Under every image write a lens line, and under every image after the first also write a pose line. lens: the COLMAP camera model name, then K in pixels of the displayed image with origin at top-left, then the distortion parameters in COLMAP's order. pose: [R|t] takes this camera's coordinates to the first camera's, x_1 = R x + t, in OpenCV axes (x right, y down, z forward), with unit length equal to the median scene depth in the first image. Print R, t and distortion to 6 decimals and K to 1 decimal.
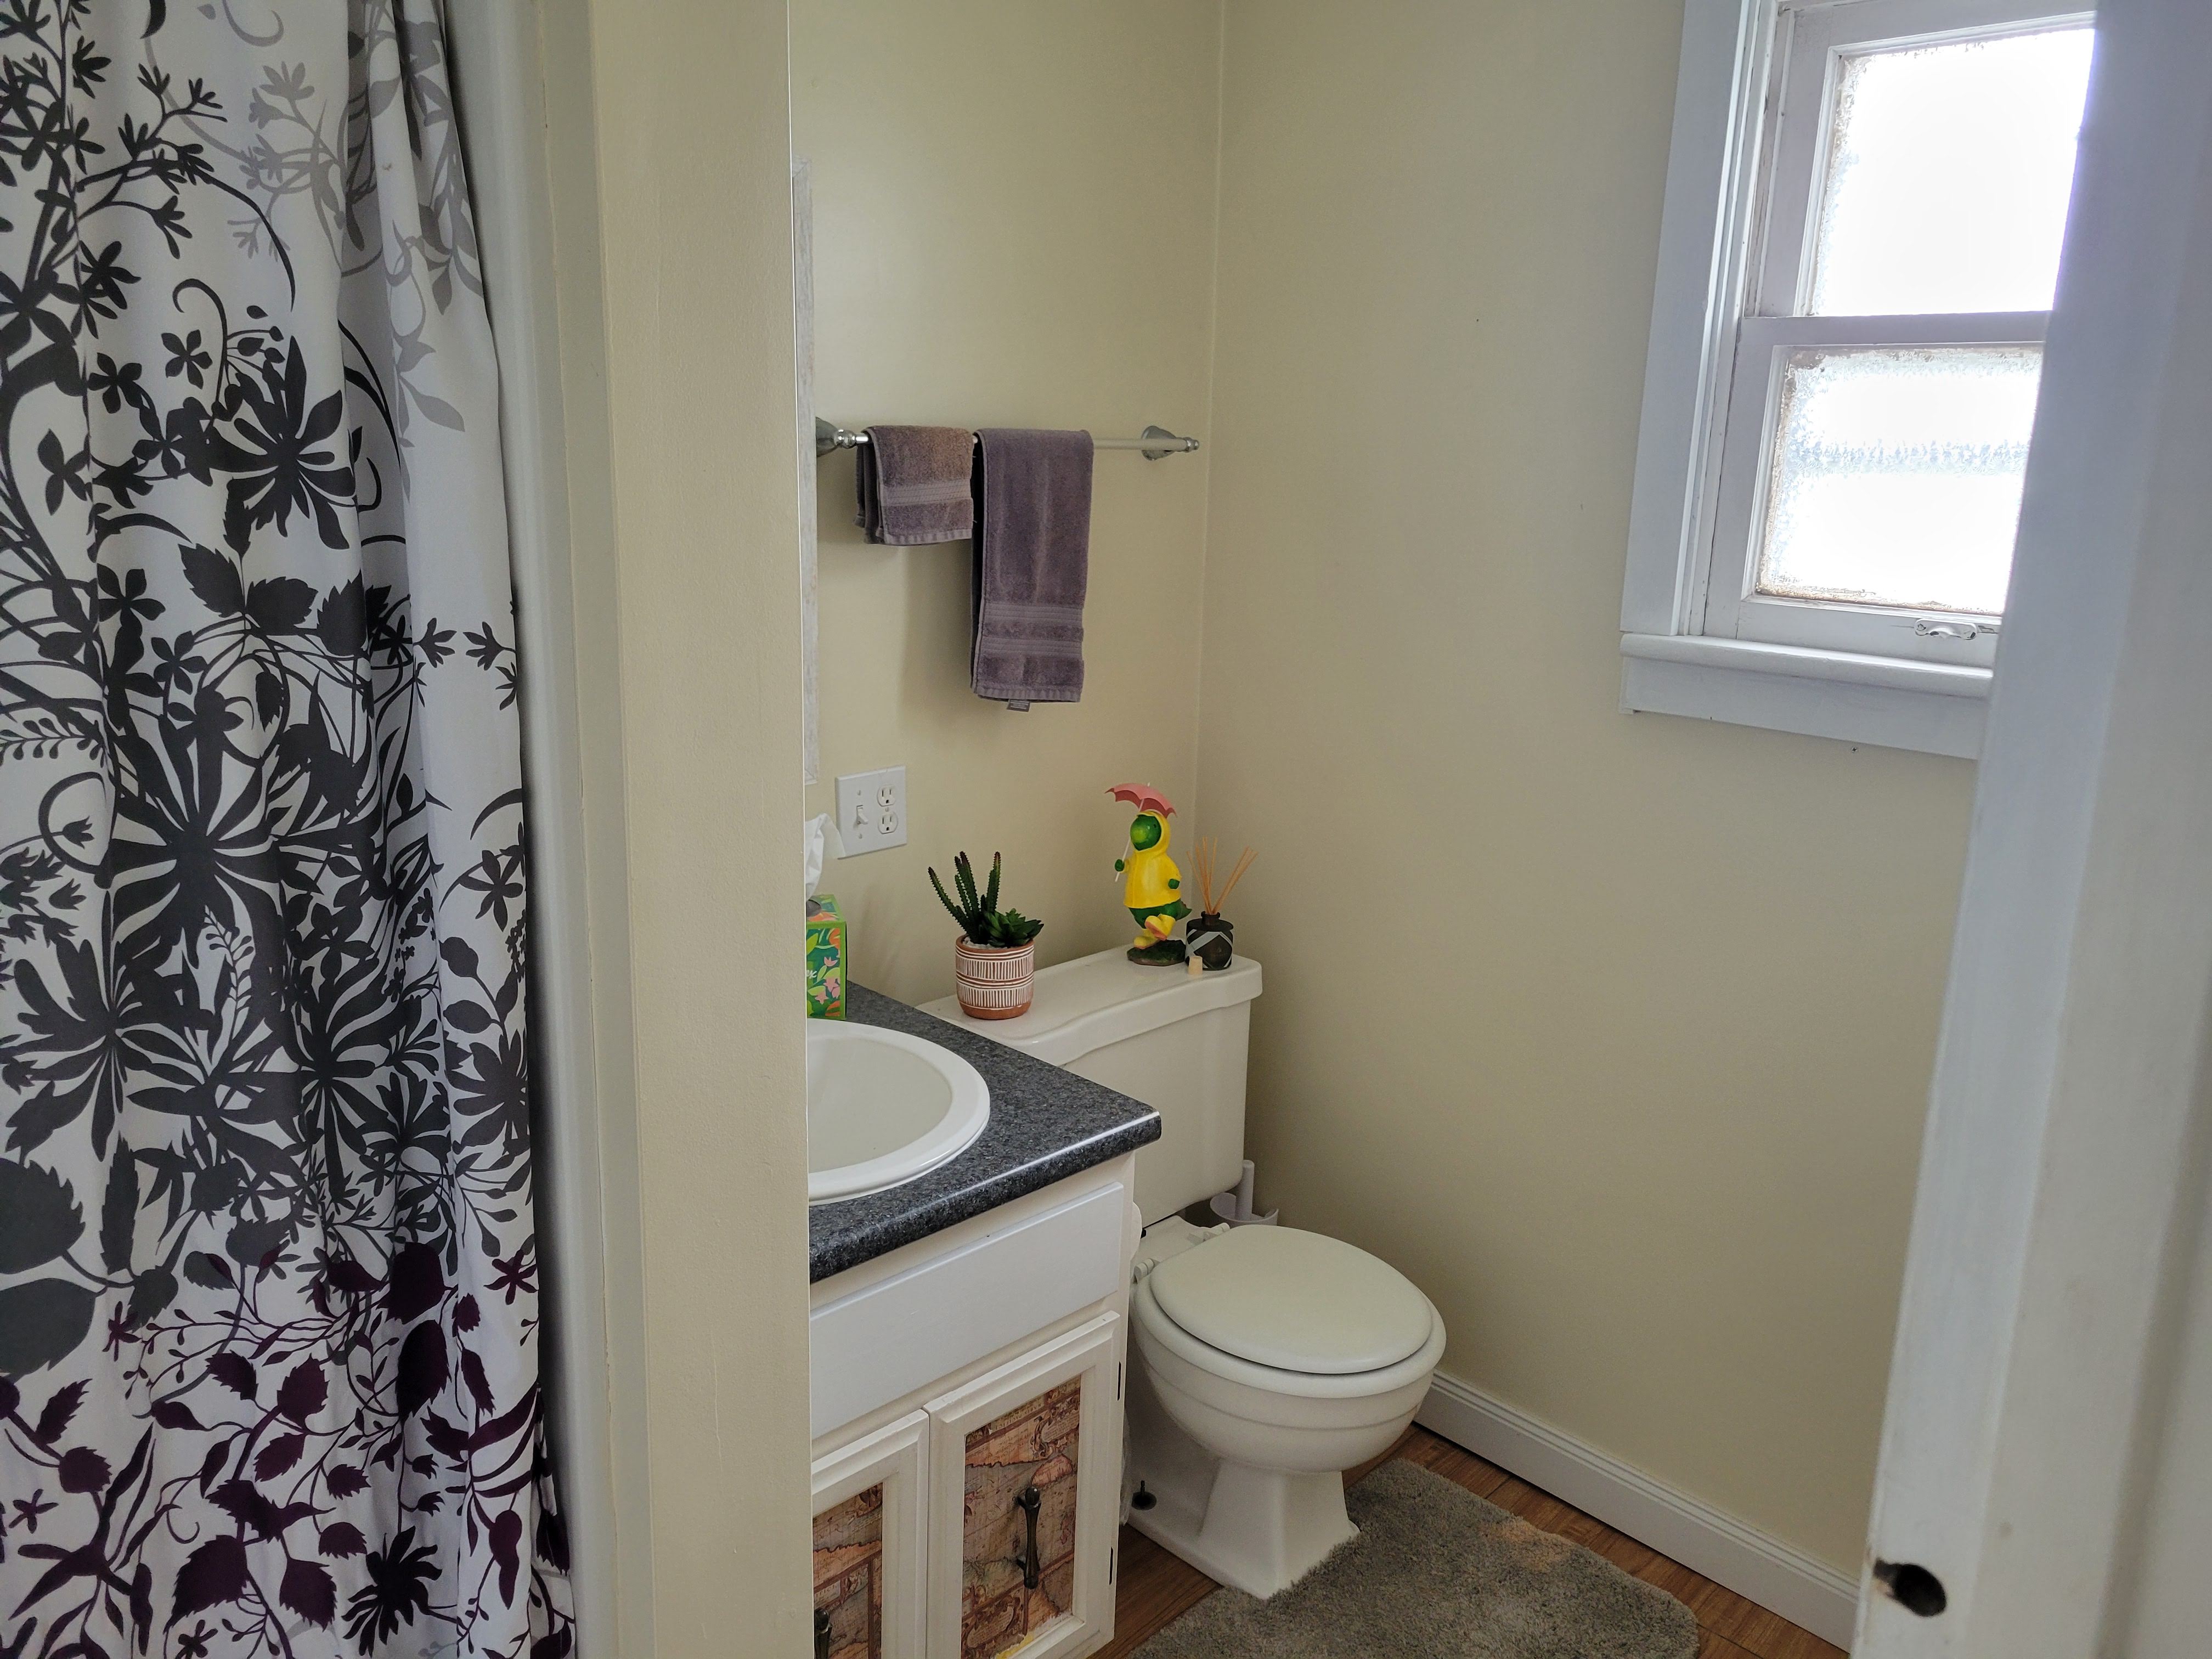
lens RADIAL K [[1653.5, 0, 1104.3], [0, 1653.5, 831.4], [0, 0, 1]] dist [0.052549, -0.028671]
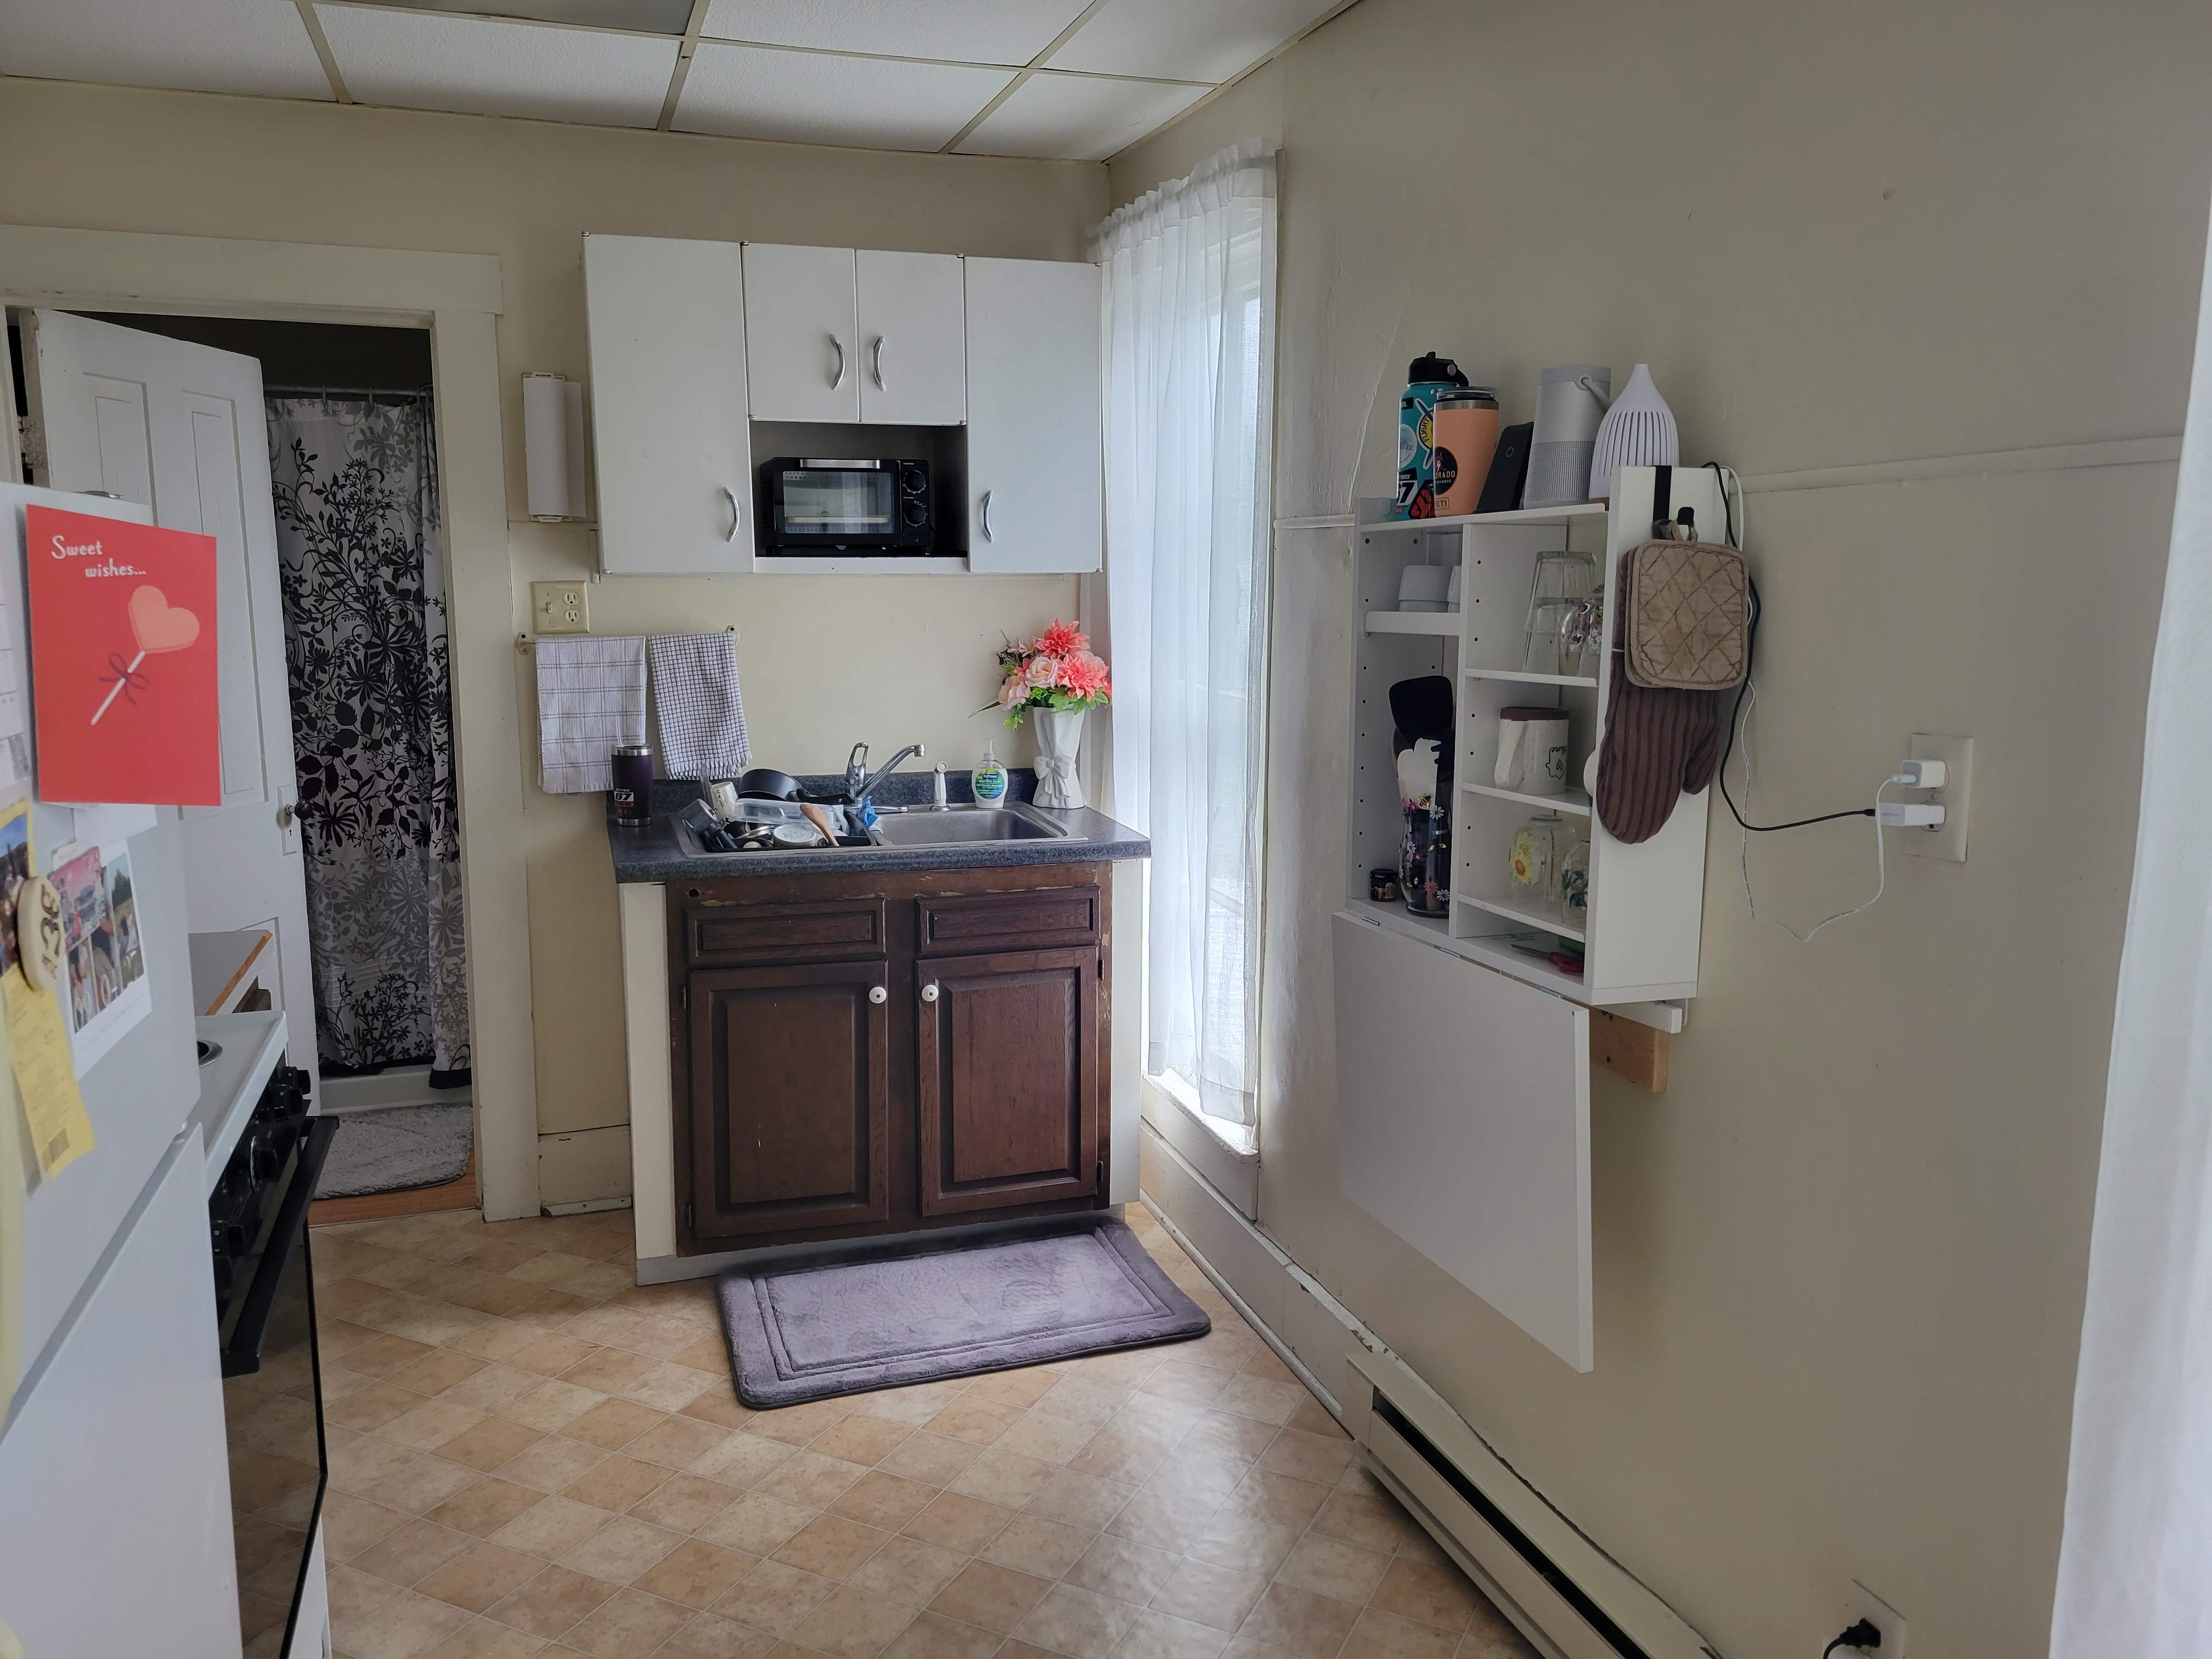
lens RADIAL K [[1653.5, 0, 1122.9], [0, 1653.5, 830.7], [0, 0, 1]] dist [0.052549, -0.028671]
pose [[0.897491, 0.041783, -0.439049, 3.416352], [-0.083414, 0.993616, -0.075952, 0.716271], [0.433073, 0.104789, 0.895247, -2.264855]]
